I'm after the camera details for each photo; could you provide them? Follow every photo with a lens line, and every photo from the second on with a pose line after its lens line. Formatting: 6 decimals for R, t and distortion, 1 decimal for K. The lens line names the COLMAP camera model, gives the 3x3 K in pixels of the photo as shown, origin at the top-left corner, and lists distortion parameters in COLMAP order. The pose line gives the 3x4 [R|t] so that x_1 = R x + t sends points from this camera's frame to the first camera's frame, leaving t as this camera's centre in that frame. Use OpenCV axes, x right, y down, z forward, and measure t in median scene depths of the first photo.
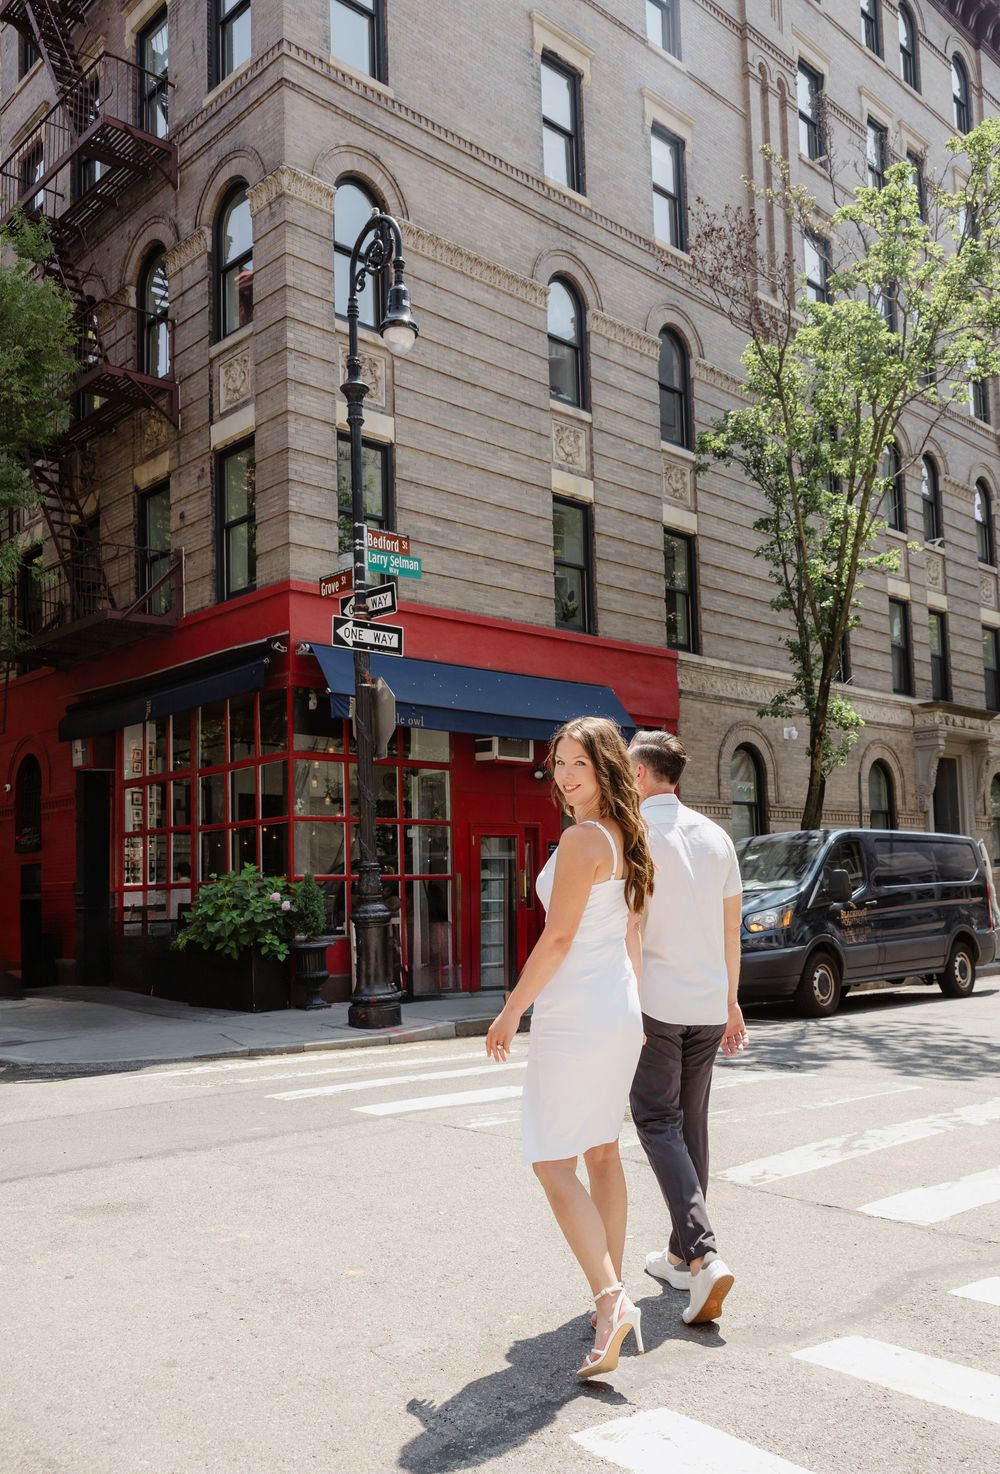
lens RADIAL K [[1312.8, 0, 505.8], [0, 1312.8, 737.2], [0, 0, 1]] dist [-0.004540, 0.025937]
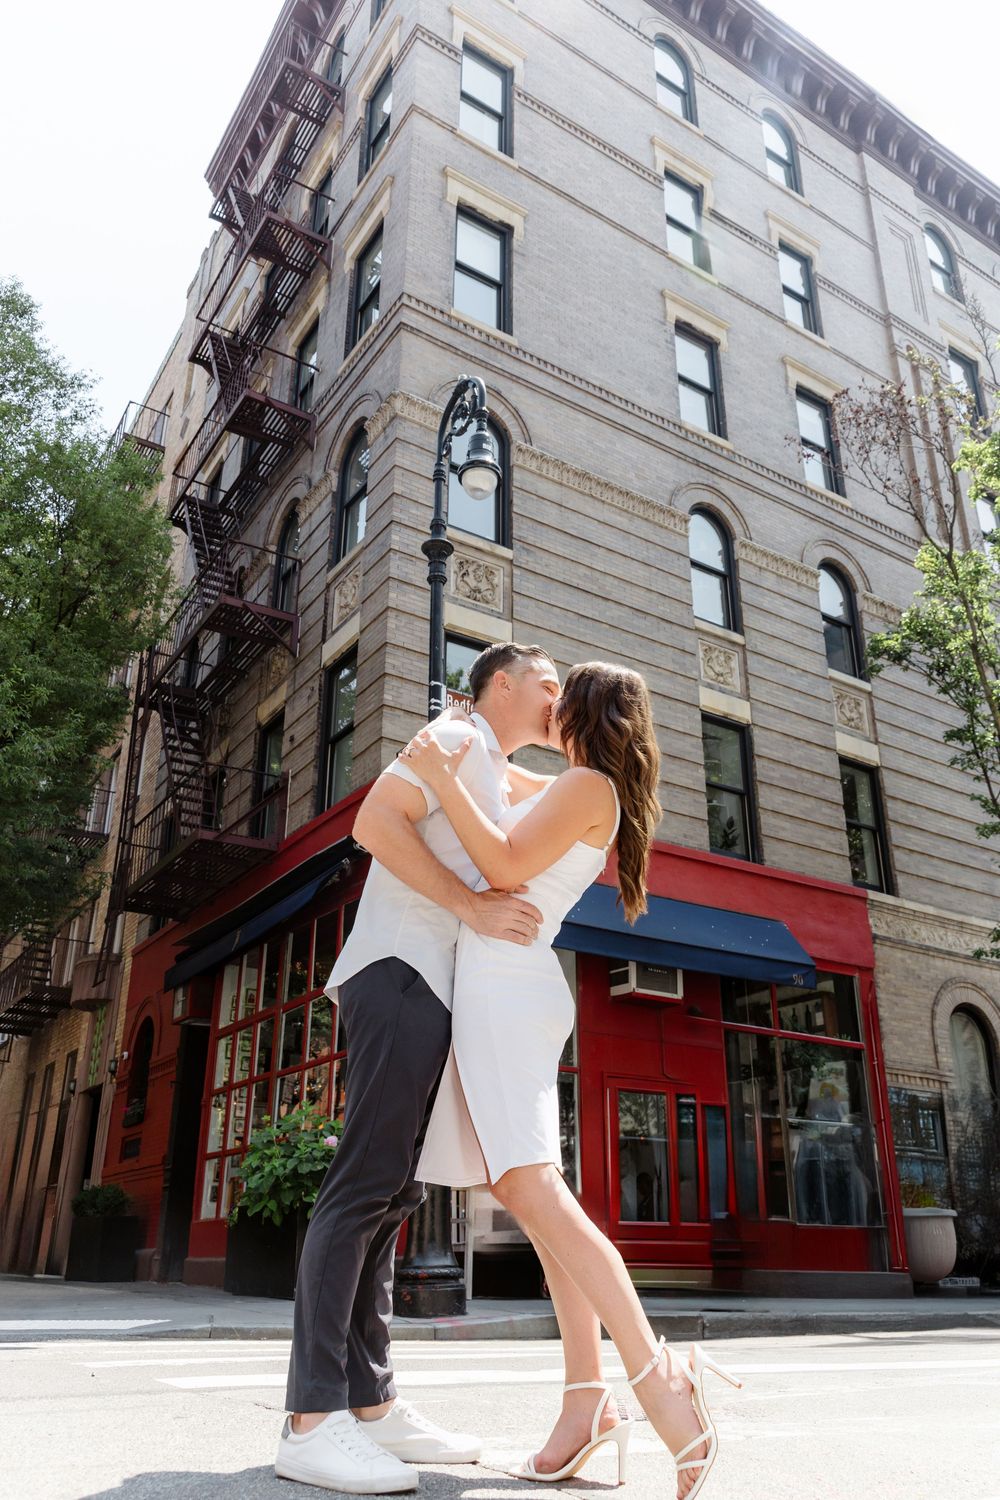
lens RADIAL K [[1133.0, 0, 512.9], [0, 1133.0, 786.0], [0, 0, 1]] dist [0.000999, 0.015046]
pose [[0.976759, -0.062821, -0.204930, 0.069219], [-0.000078, 0.955983, -0.293423, 0.097540], [0.214342, 0.286619, 0.933760, 0.273335]]
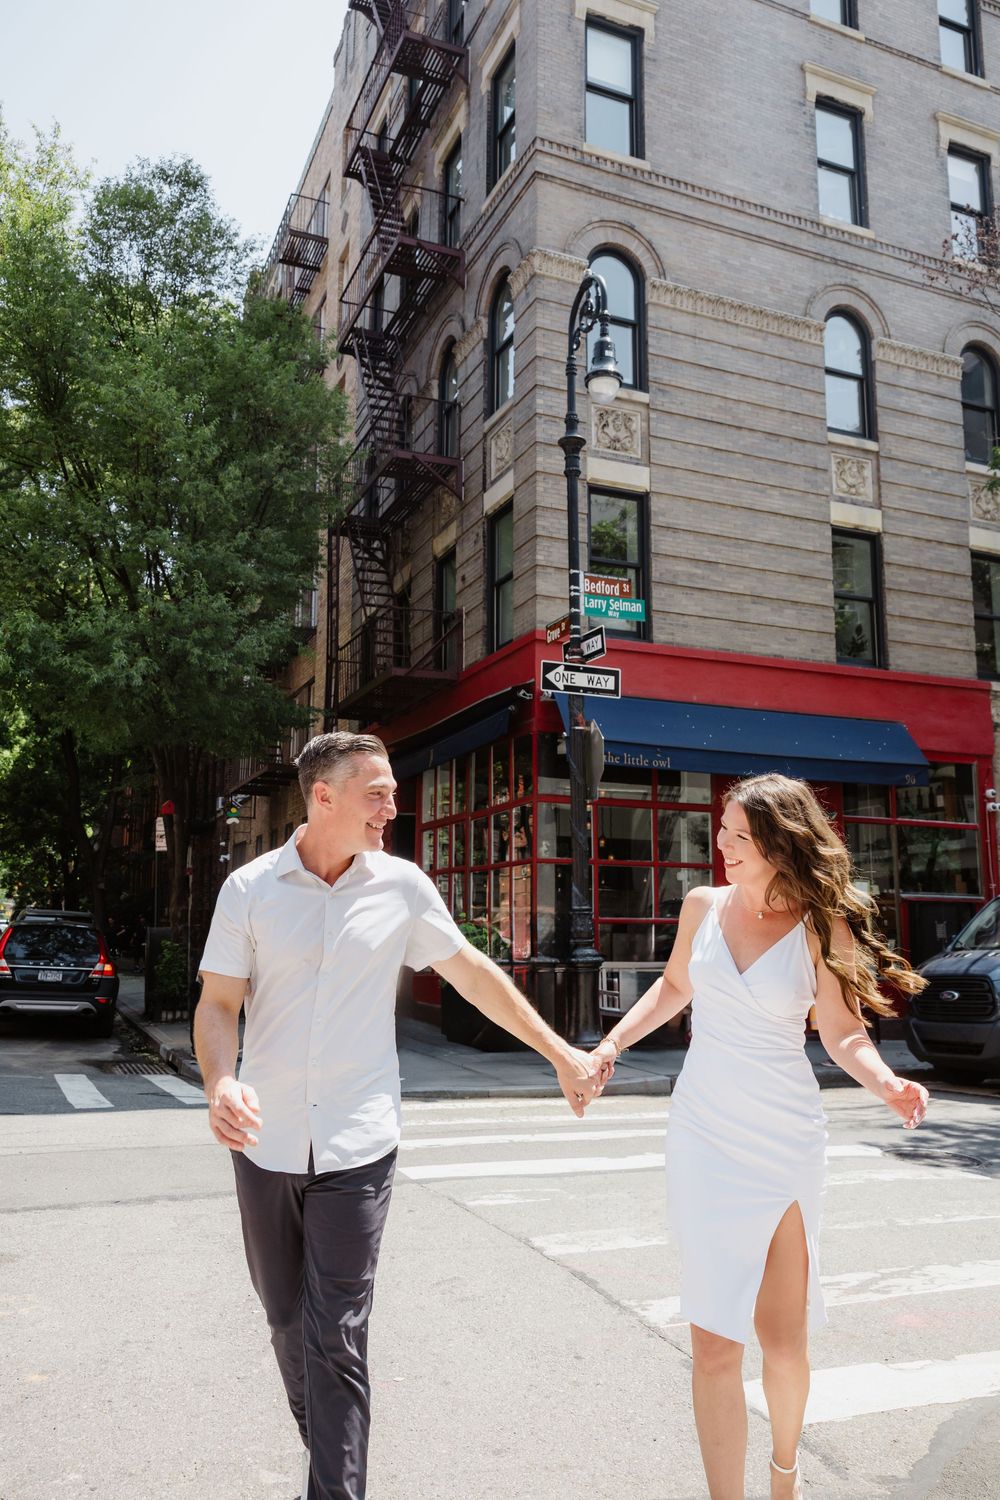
lens RADIAL K [[1202.7, 0, 534.6], [0, 1202.7, 683.9], [0, 0, 1]] dist [0.002309, 0.009088]
pose [[0.928970, -0.046998, -0.367160, 0.161806], [0.016429, 0.996164, -0.085945, 0.004503], [0.369791, 0.073808, 0.926179, 0.103029]]
